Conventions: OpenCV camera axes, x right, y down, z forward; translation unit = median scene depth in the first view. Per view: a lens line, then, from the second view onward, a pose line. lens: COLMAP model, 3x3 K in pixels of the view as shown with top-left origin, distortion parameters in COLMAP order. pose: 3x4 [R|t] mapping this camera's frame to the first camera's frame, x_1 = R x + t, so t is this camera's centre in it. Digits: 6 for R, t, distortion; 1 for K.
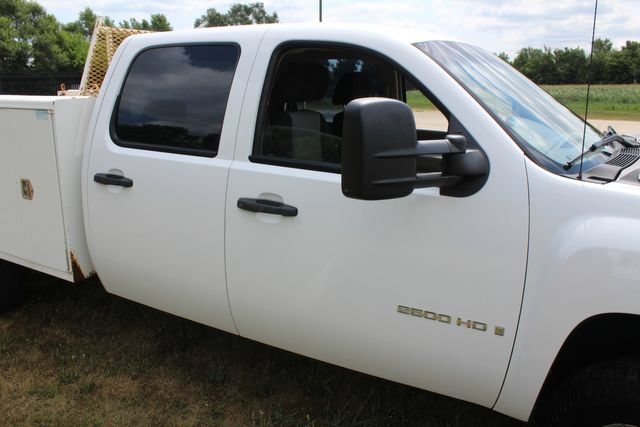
lens RADIAL K [[527.3, 0, 321.3], [0, 527.3, 218.0], [0, 0, 1]] dist [-0.211593, 0.207189]
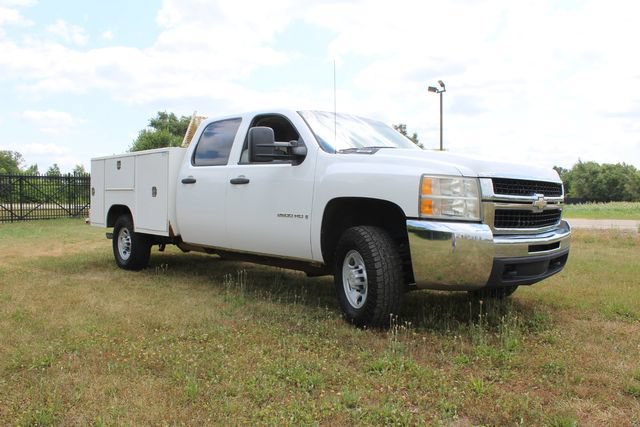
lens RADIAL K [[527.3, 0, 321.3], [0, 527.3, 218.0], [0, 0, 1]] dist [-0.211593, 0.207189]
pose [[0.962549, 0.011905, -0.270847, 1.019400], [-0.072129, 0.974275, -0.213510, 0.705239], [0.261338, 0.225050, 0.938645, -1.240662]]
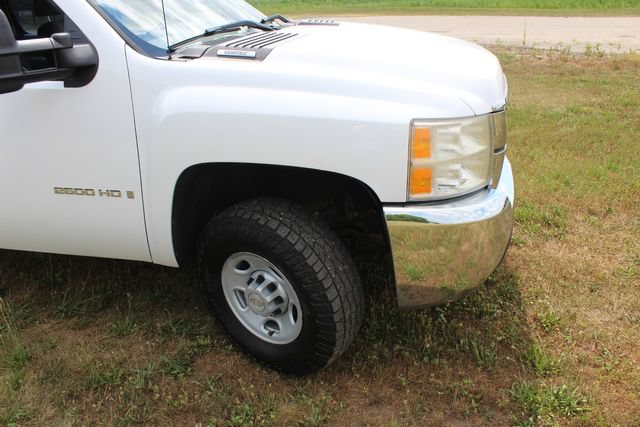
lens RADIAL K [[527.3, 0, 321.3], [0, 527.3, 218.0], [0, 0, 1]] dist [-0.211593, 0.207189]
pose [[0.949374, -0.158410, 0.271285, 0.409023], [0.111794, 0.977386, 0.179494, 0.100348], [-0.293584, -0.140079, 0.945614, -0.265743]]
